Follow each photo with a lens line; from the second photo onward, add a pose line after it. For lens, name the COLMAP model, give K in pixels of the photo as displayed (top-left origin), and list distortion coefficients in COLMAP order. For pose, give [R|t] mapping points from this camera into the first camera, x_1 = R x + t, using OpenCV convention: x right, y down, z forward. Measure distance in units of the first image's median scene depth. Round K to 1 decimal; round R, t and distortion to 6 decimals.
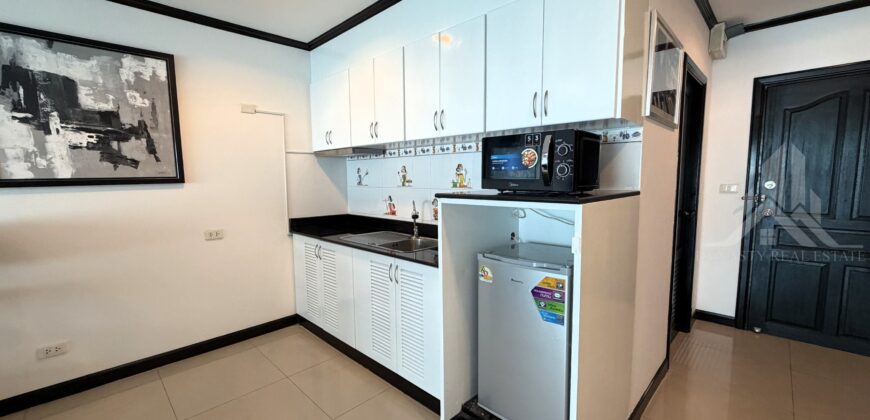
lens RADIAL K [[346.7, 0, 432.2], [0, 346.7, 210.6], [0, 0, 1]] dist [0.001648, -0.000459]
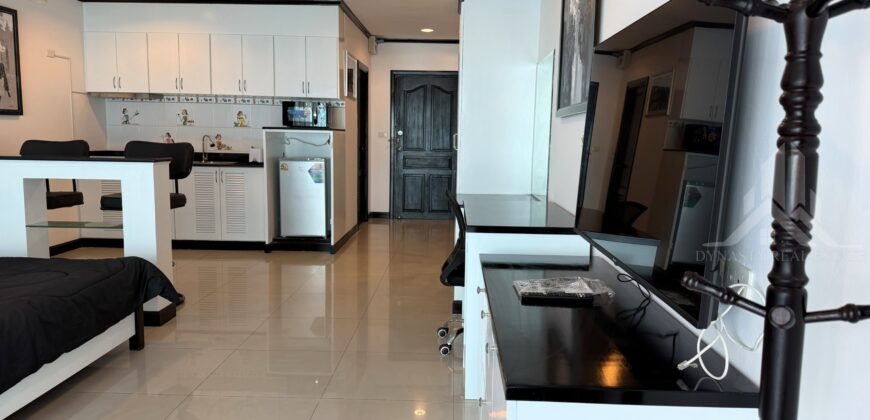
lens RADIAL K [[607.8, 0, 454.2], [0, 607.8, 224.9], [0, 0, 1]] dist [-0.013098, -0.021264]
pose [[0.709776, -0.074575, 0.700468, -1.298710], [0.037824, 0.996981, 0.067816, 0.245907], [-0.703411, -0.021639, 0.710454, -1.762565]]
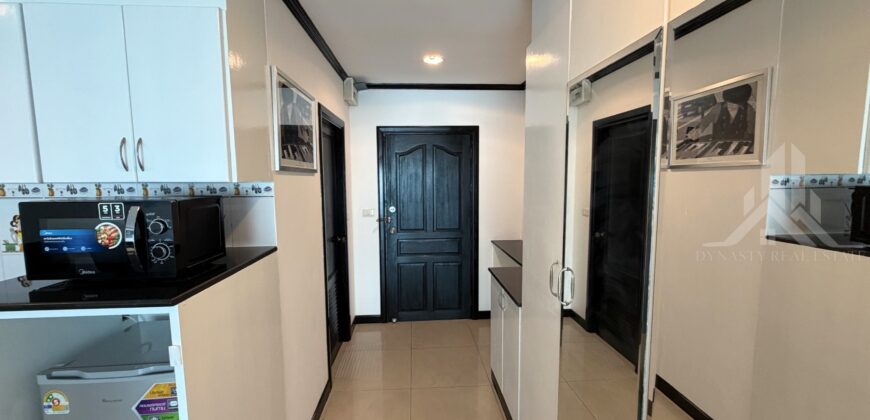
lens RADIAL K [[346.7, 0, 431.5], [0, 346.7, 211.2], [0, 0, 1]] dist [0.001648, -0.000459]
pose [[0.671467, -0.068709, 0.737843, 0.134060], [0.074334, 0.996915, 0.025187, -0.113032], [-0.737297, 0.037935, 0.674503, 0.009381]]
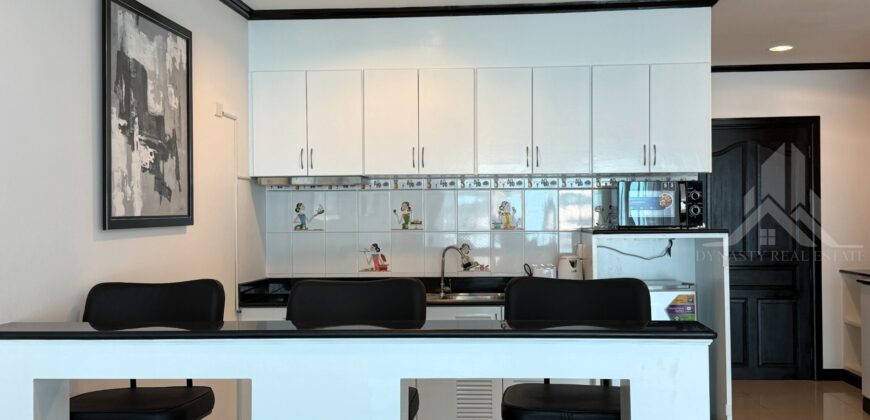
lens RADIAL K [[890.0, 0, 436.0], [0, 890.0, 212.9], [0, 0, 1]] dist [0.117426, 0.000000]
pose [[0.762397, 0.006047, 0.647081, -1.647665], [0.065164, 0.994156, -0.086067, 0.080036], [-0.643820, 0.107783, 0.757547, -0.621578]]
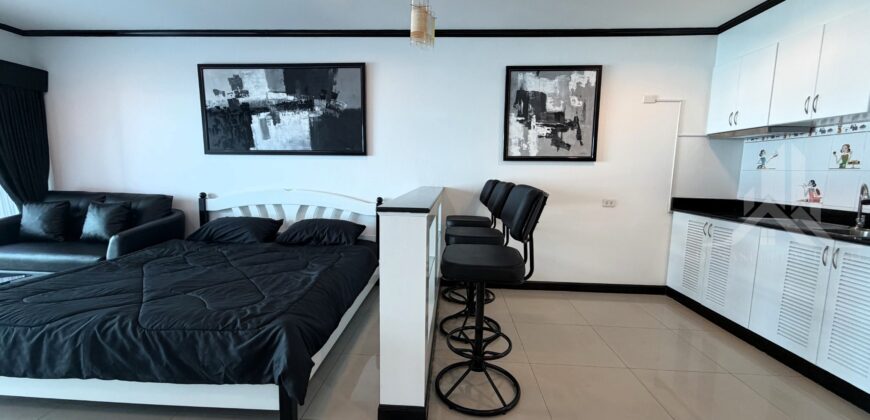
lens RADIAL K [[346.7, 0, 432.7], [0, 346.7, 210.7], [0, 0, 1]] dist [0.001648, -0.000459]
pose [[0.659320, 0.110058, -0.743764, -0.130593], [-0.098191, 0.993360, 0.059949, 0.103114], [0.745424, 0.033505, 0.665749, -0.397085]]
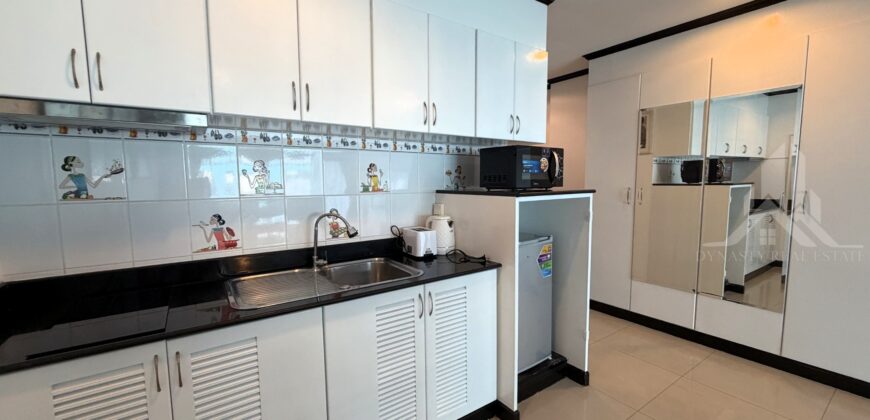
lens RADIAL K [[346.7, 0, 431.9], [0, 346.7, 211.0], [0, 0, 1]] dist [0.001648, -0.000459]
pose [[0.190107, -0.082536, 0.978288, -0.801894], [0.101227, 0.992797, 0.064089, -0.067184], [-0.976531, 0.086845, 0.197092, 0.788175]]
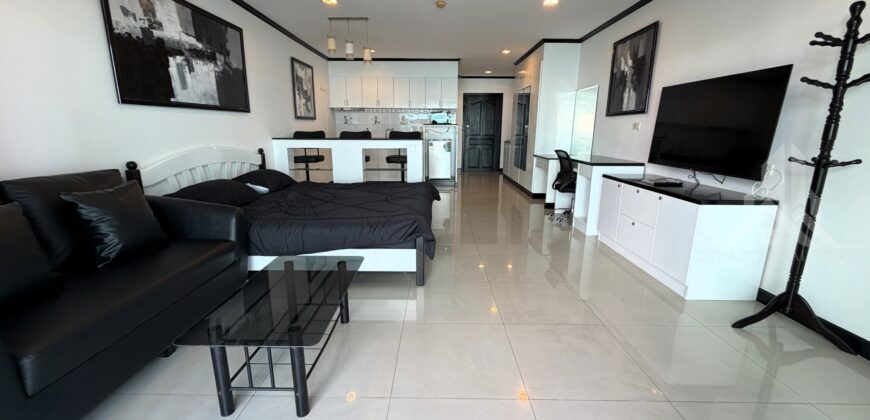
lens RADIAL K [[346.7, 0, 434.2], [0, 346.7, 210.5], [0, 0, 1]] dist [0.001648, -0.000459]
pose [[0.715110, -0.145428, 0.683717, -2.163758], [0.055302, 0.986823, 0.152058, 0.261668], [-0.696821, -0.070927, 0.713730, -1.593176]]
